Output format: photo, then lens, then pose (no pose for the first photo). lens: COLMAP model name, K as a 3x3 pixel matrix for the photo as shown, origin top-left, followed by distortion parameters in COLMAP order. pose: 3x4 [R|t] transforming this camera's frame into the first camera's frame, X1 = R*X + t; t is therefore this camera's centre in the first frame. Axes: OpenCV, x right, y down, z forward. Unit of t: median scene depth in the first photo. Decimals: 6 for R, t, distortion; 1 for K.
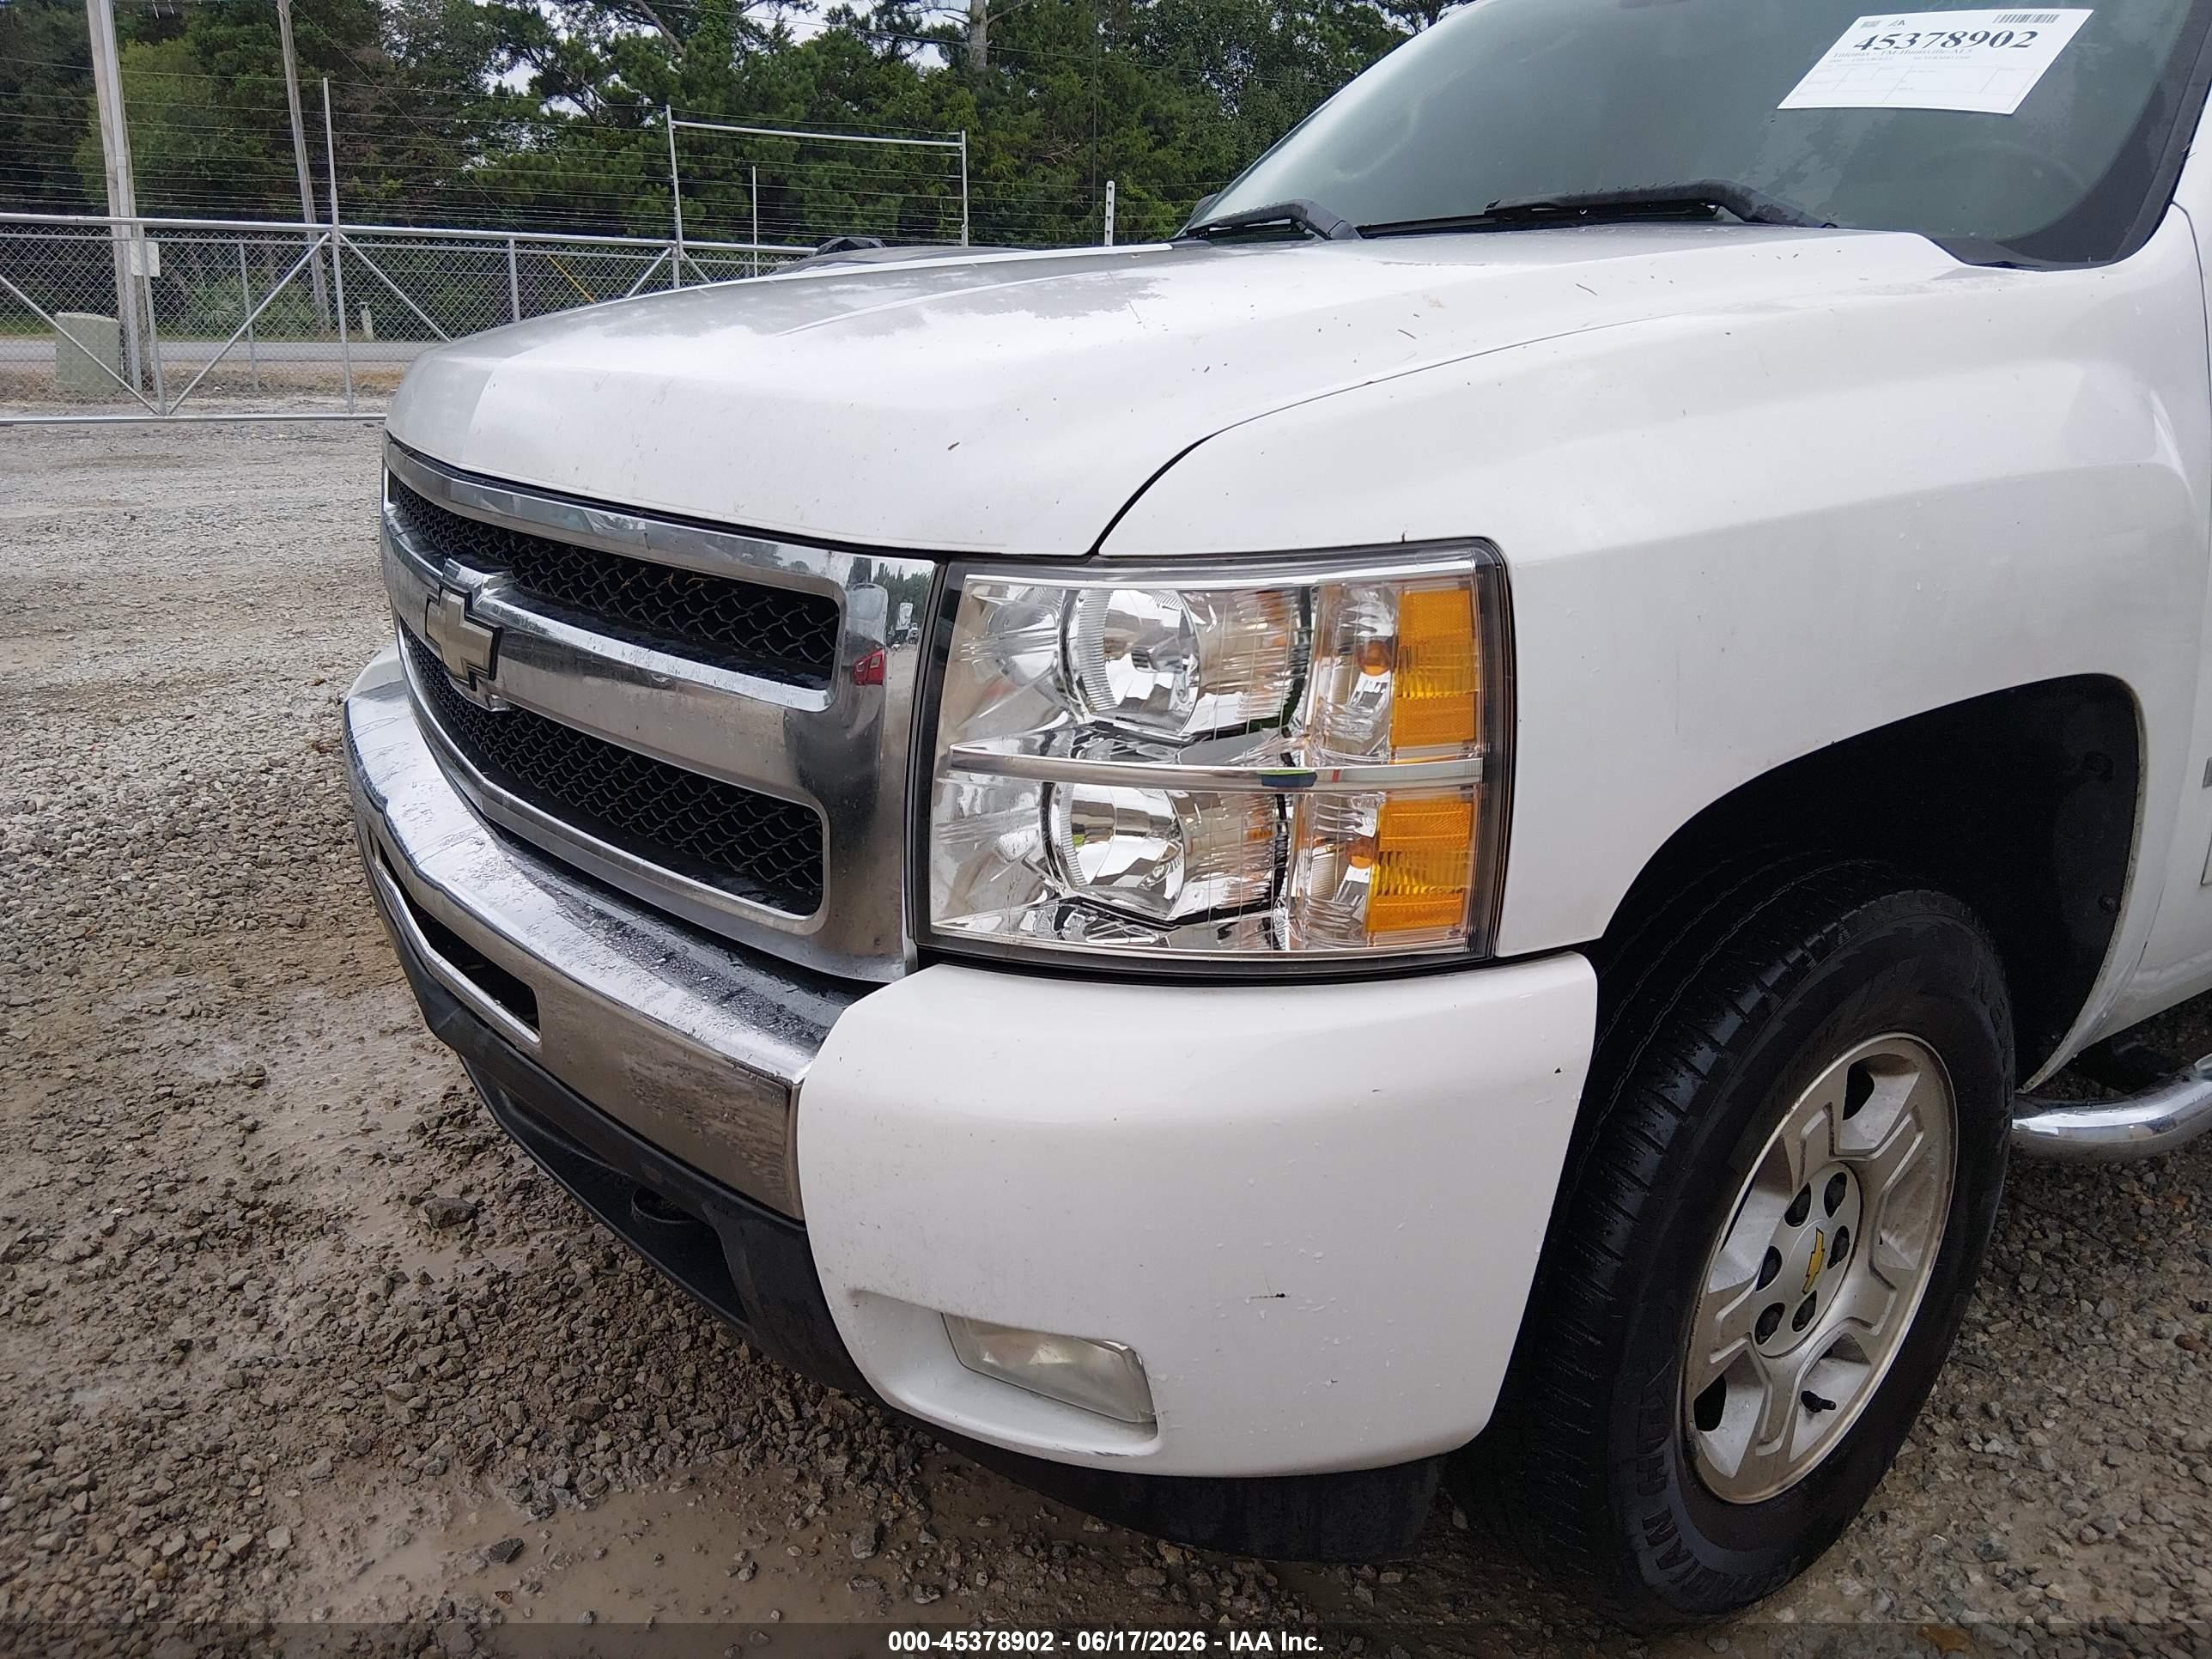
lens RADIAL K [[1729.6, 0, 1106.0], [0, 1729.6, 829.5], [0, 0, 1]] dist [0.103256, -0.187701]
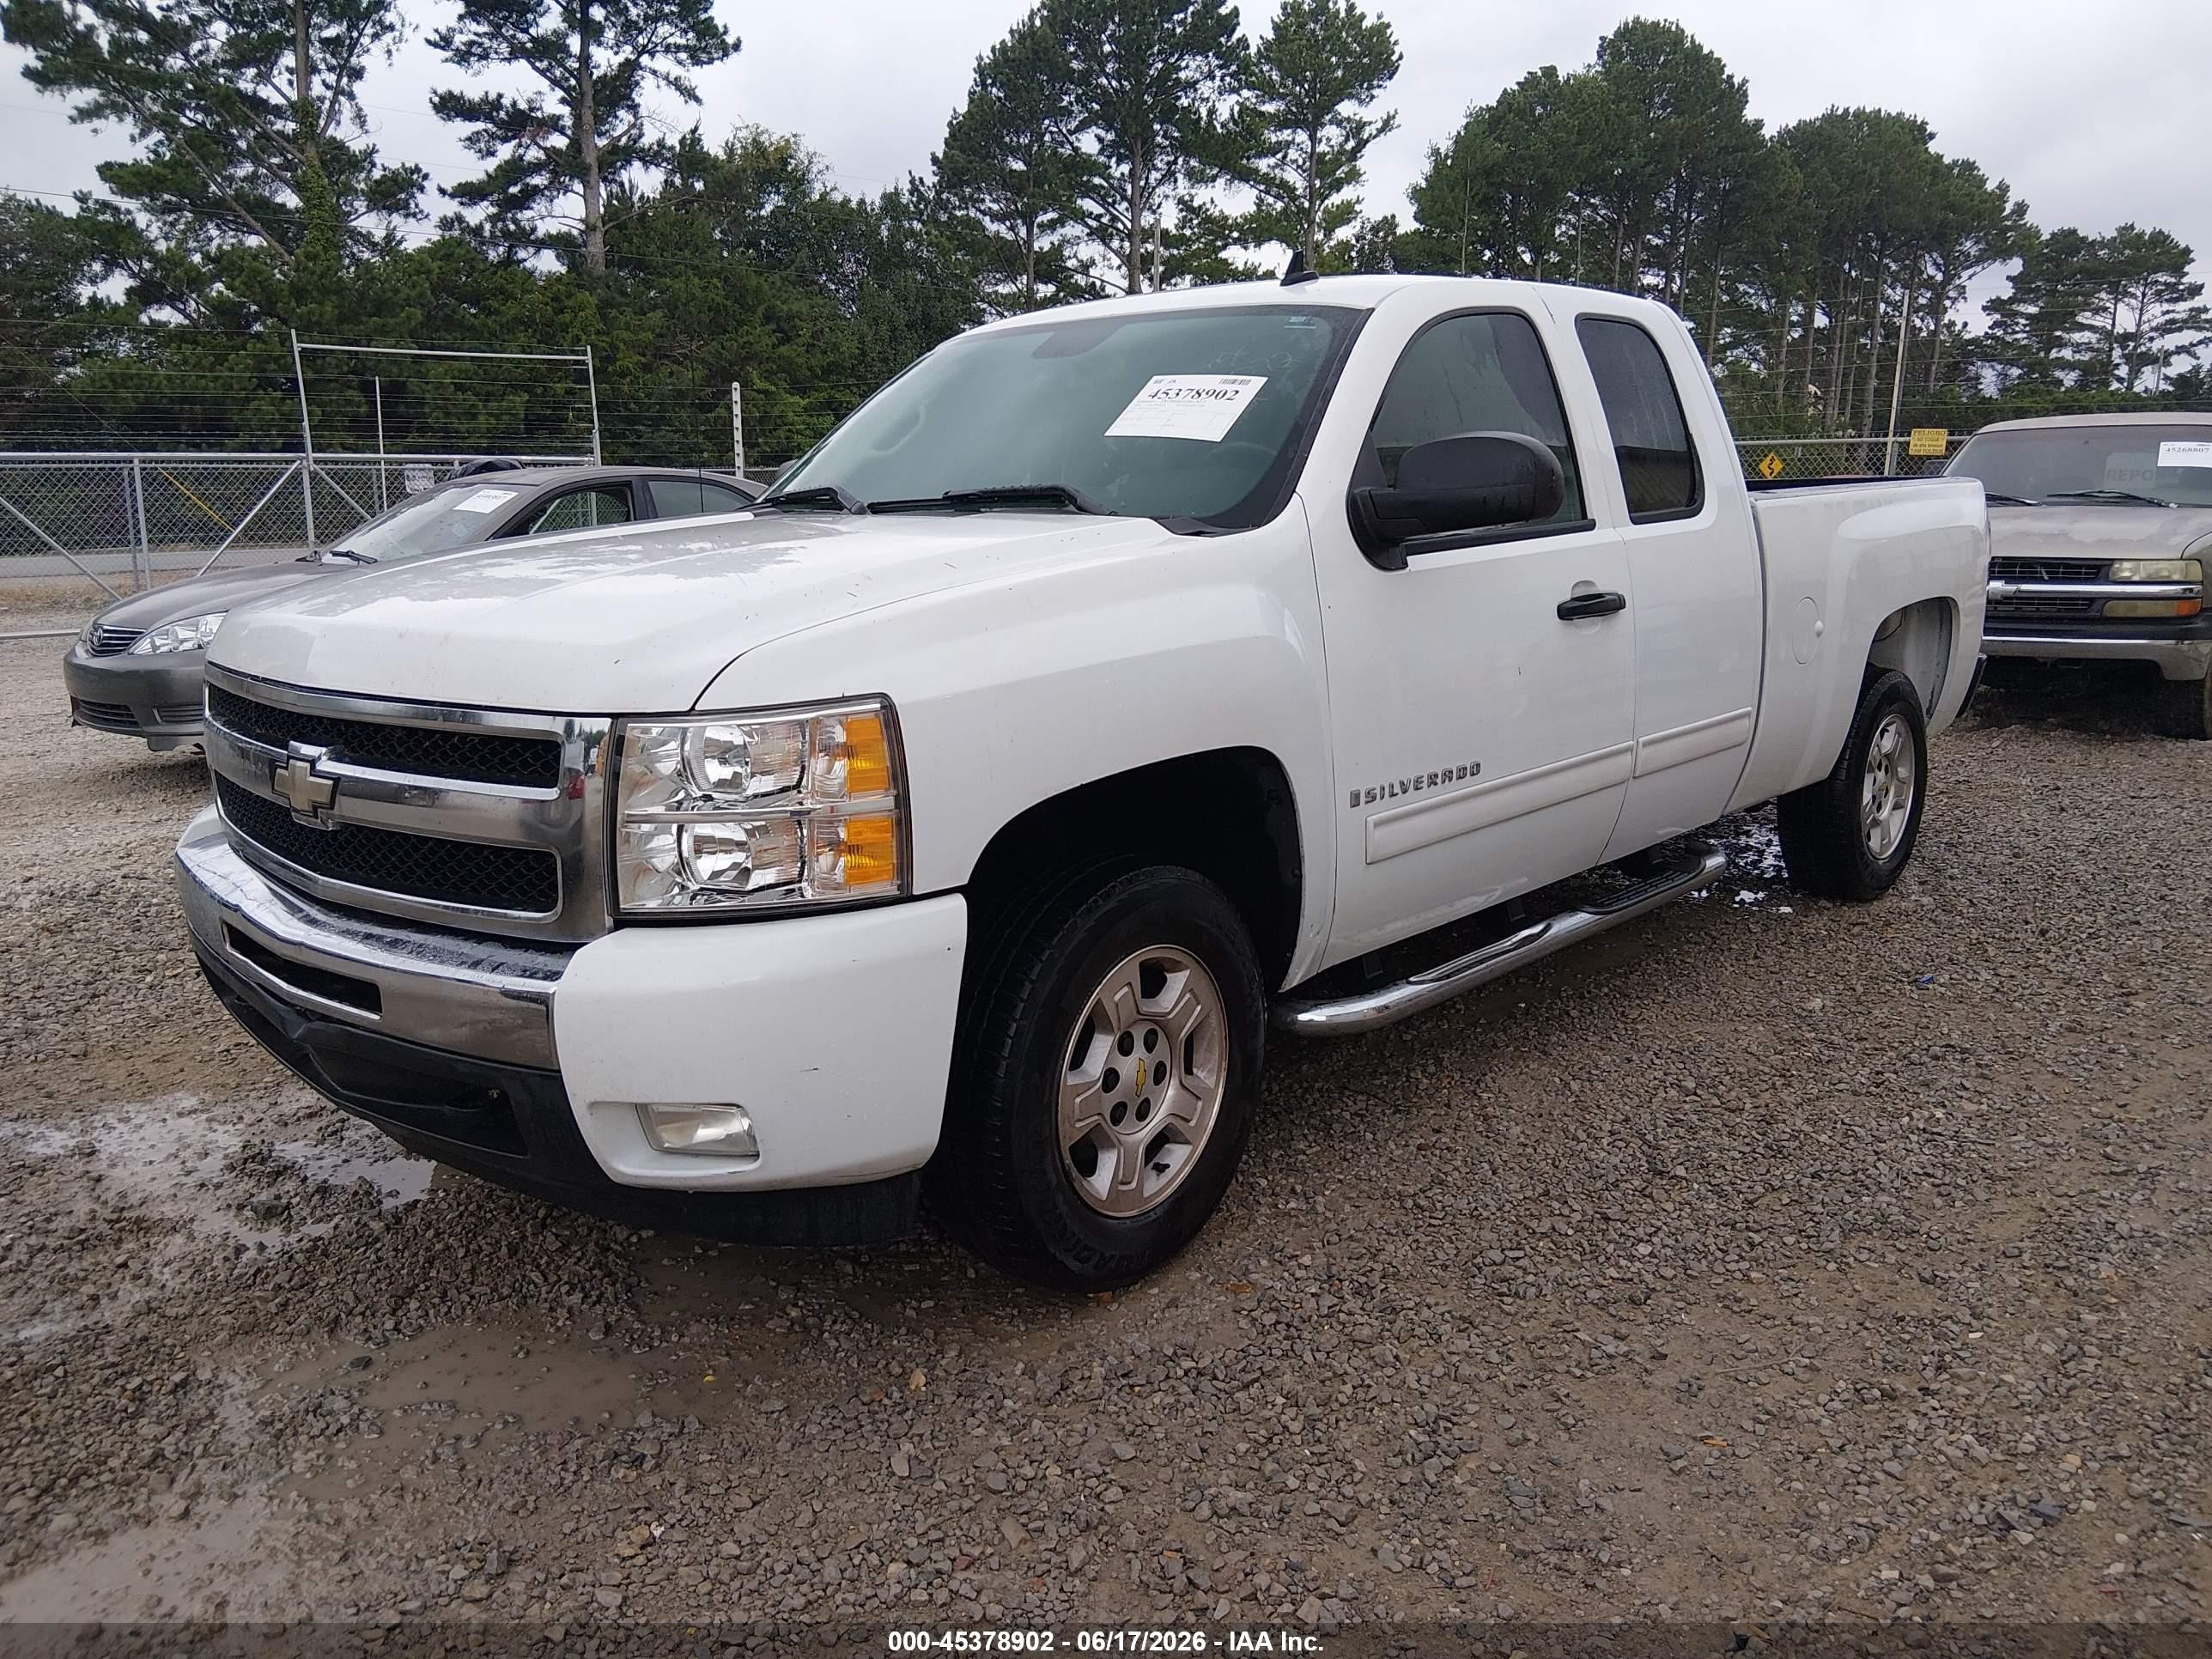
lens RADIAL K [[1695.8, 0, 1132.2], [0, 1695.8, 815.9], [0, 0, 1]] dist [0.101264, -0.182592]
pose [[0.975483, -0.071441, 0.208157, 0.035090], [0.091706, 0.991766, -0.089382, 0.095967], [-0.200057, 0.106280, 0.974003, -0.522928]]
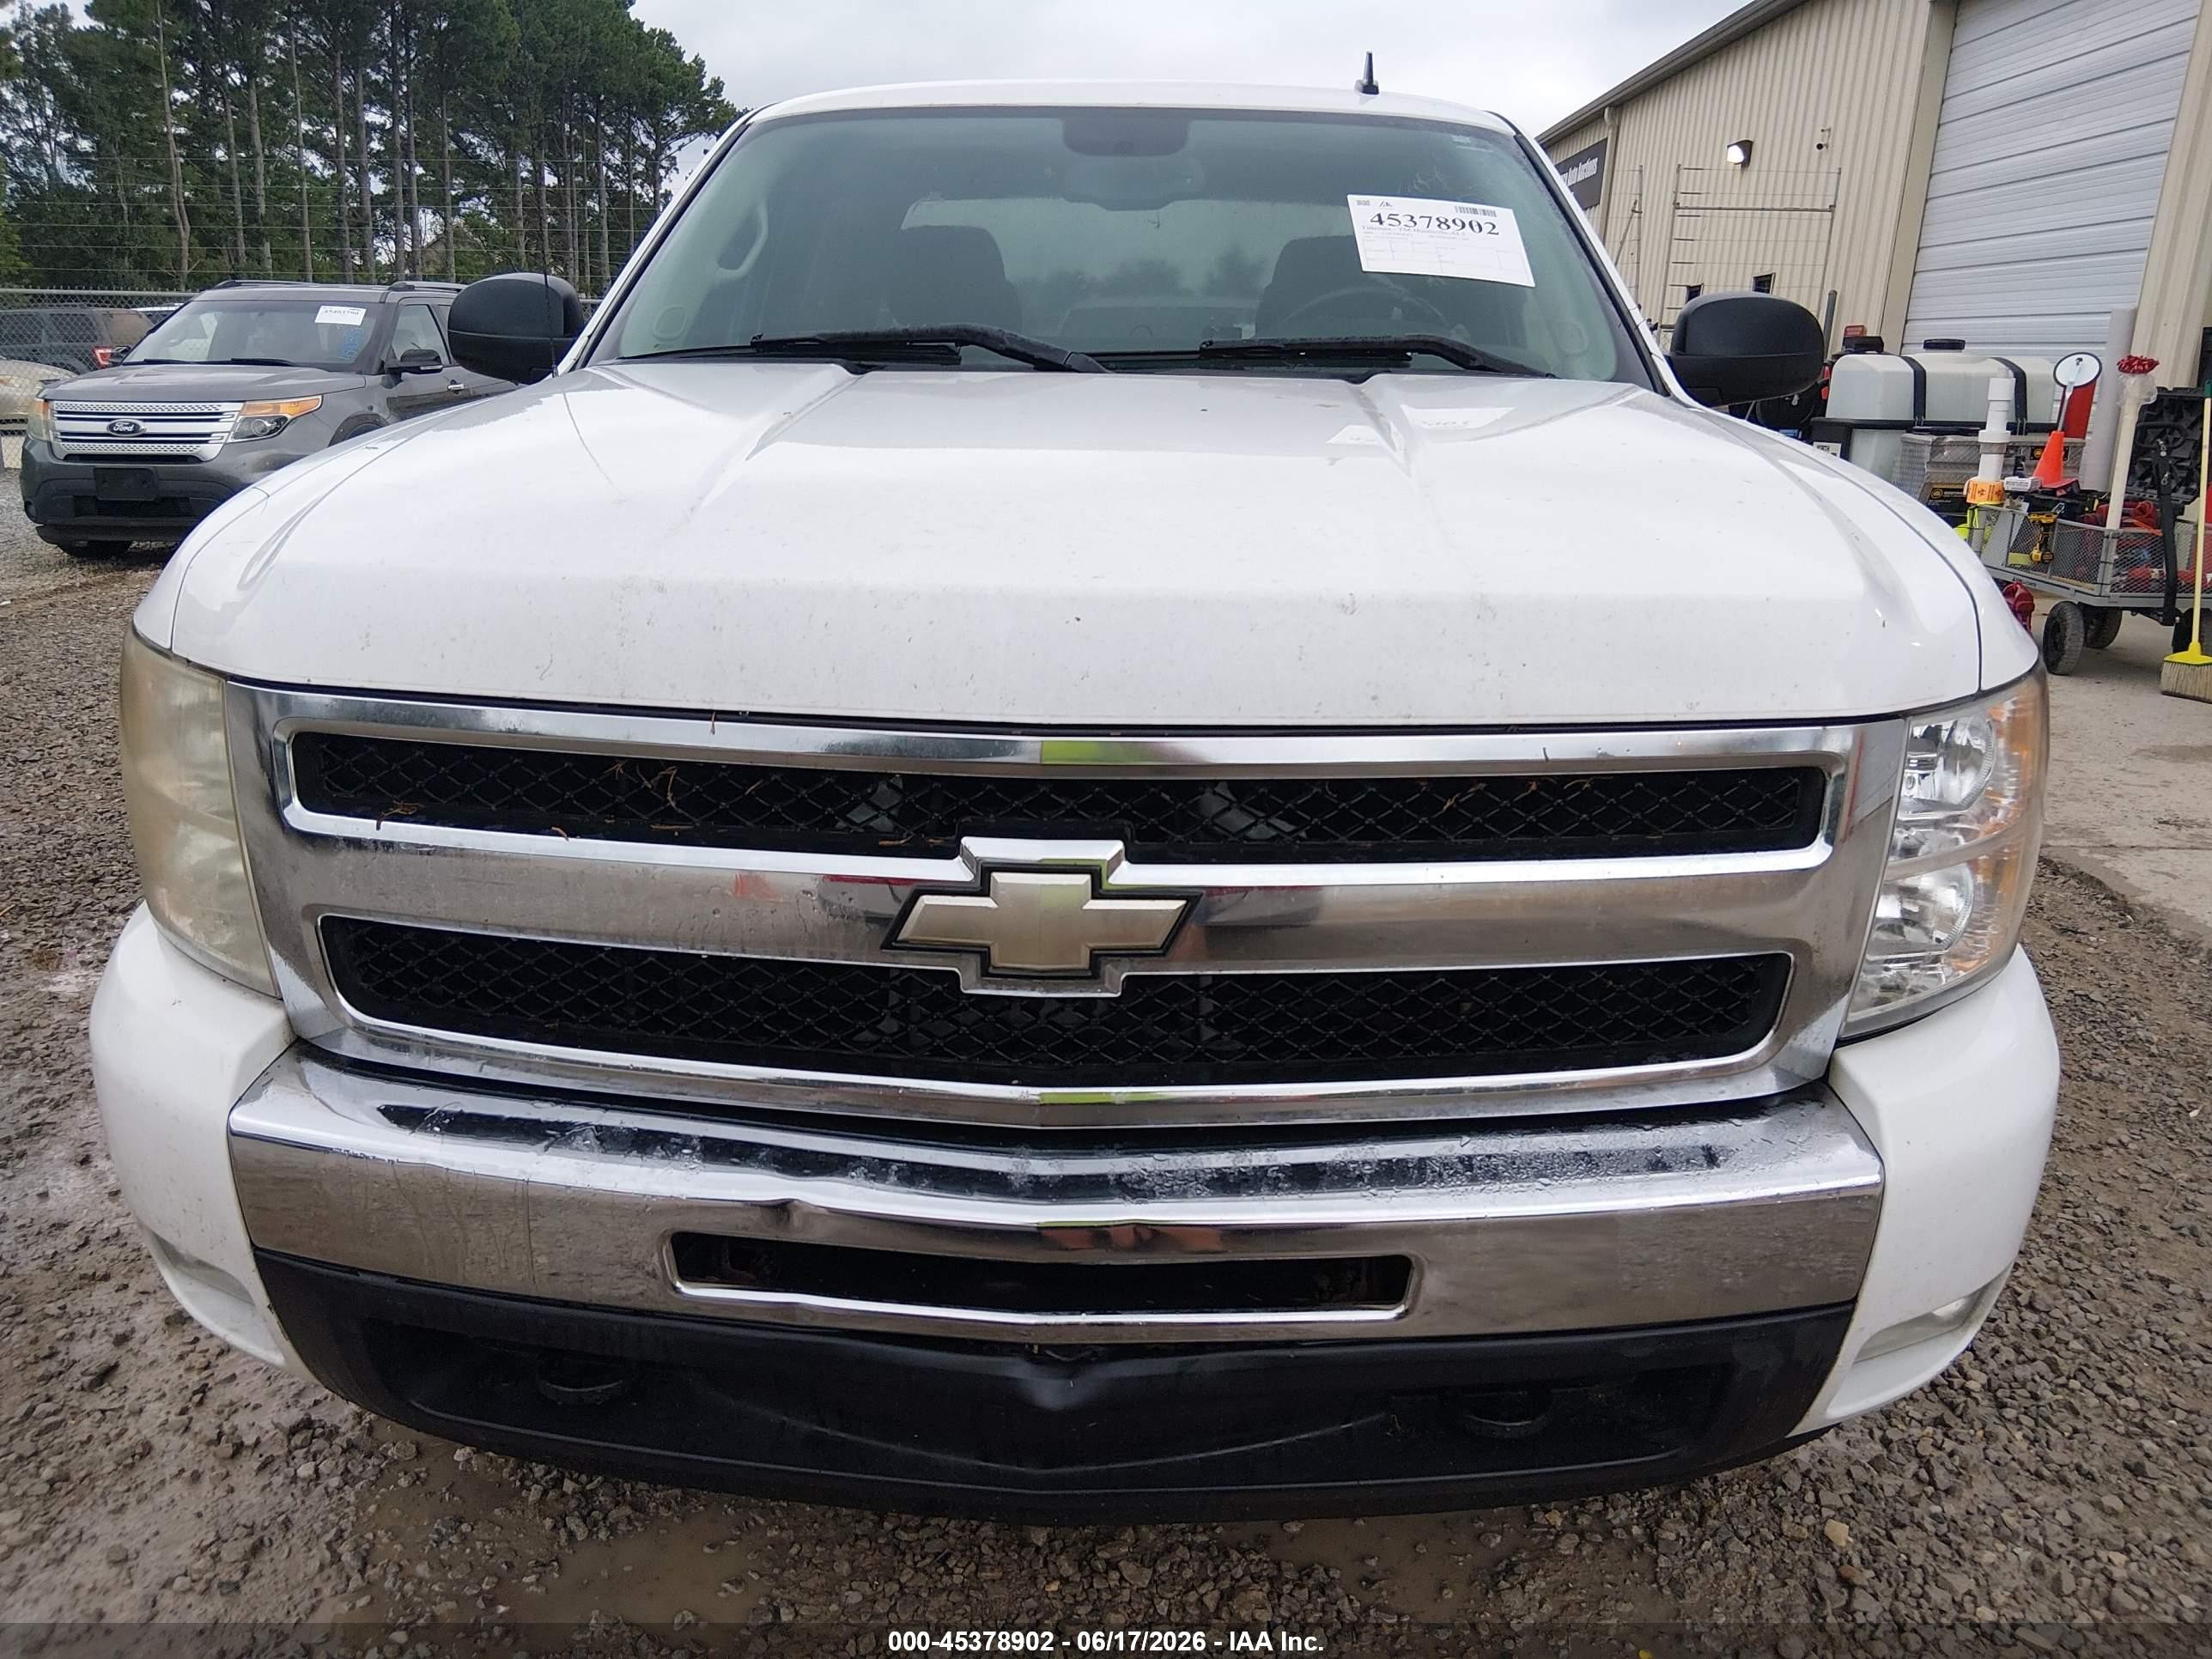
lens RADIAL K [[1707.6, 0, 1106.0], [0, 1707.6, 829.5], [0, 0, 1]] dist [-0.005031, -0.004967]
pose [[0.608127, -0.226228, 0.760923, -0.700726], [0.224891, 0.968361, 0.108169, -0.172320], [-0.761319, 0.105344, 0.639763, 0.348057]]
